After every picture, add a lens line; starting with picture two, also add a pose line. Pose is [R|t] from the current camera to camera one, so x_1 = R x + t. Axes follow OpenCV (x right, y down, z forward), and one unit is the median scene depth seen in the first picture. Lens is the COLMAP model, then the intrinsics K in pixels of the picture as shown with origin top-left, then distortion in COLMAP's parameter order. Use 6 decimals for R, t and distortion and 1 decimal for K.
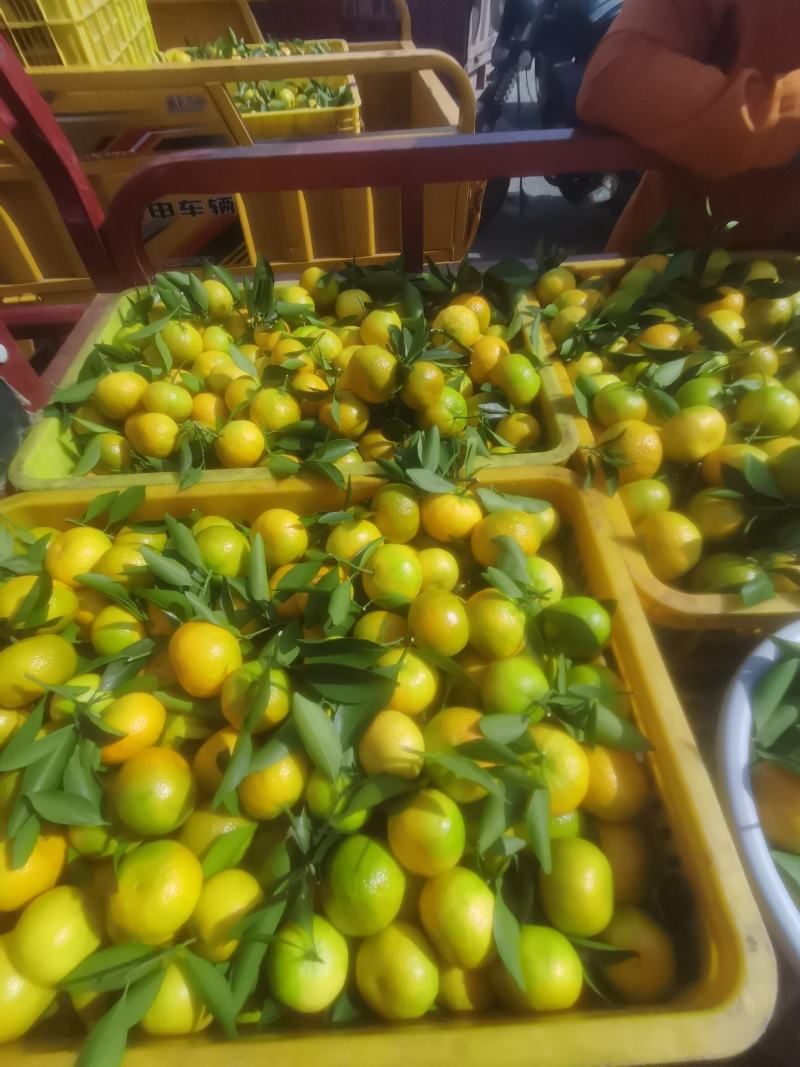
lens RADIAL K [[530.4, 0, 400.4], [0, 530.4, 524.0], [0, 0, 1]] dist [0.031242, -0.000698]
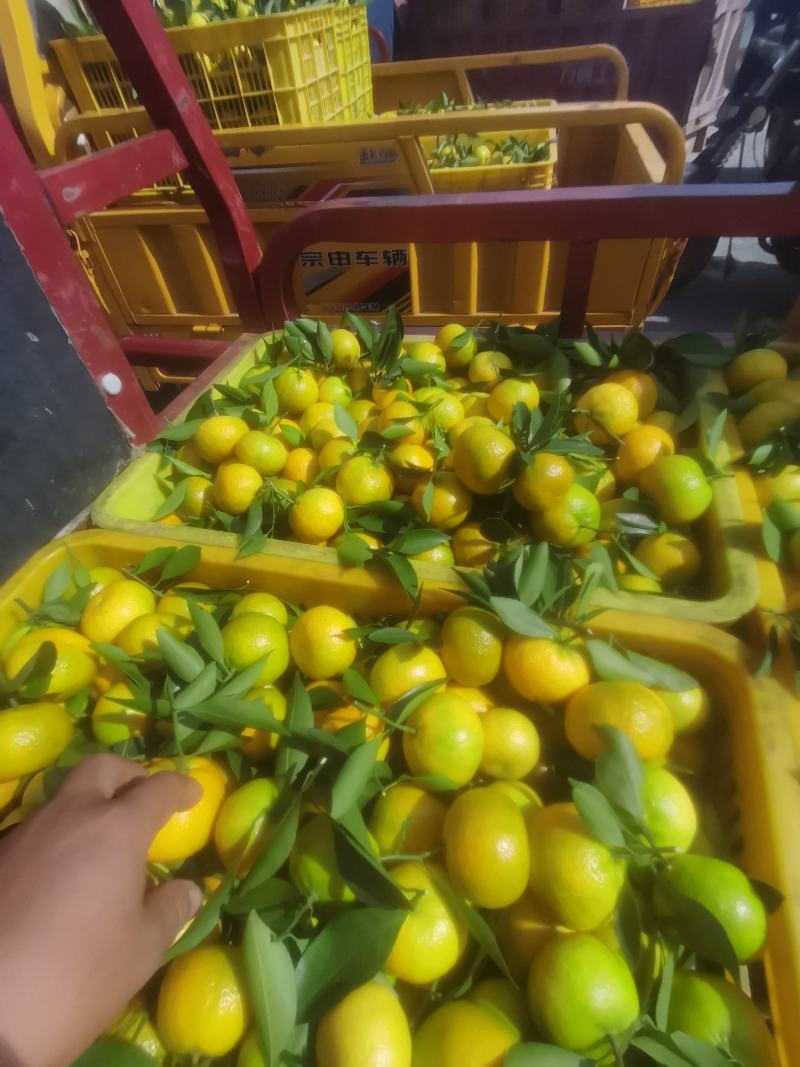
lens RADIAL K [[514.1, 0, 400.0], [0, 514.1, 533.5], [0, 0, 1]] dist [0.051181, -0.028466]
pose [[0.950167, 0.183697, -0.251869, 0.043257], [-0.197025, 0.979983, -0.028531, -0.113711], [0.241586, 0.076734, 0.967341, 0.202044]]
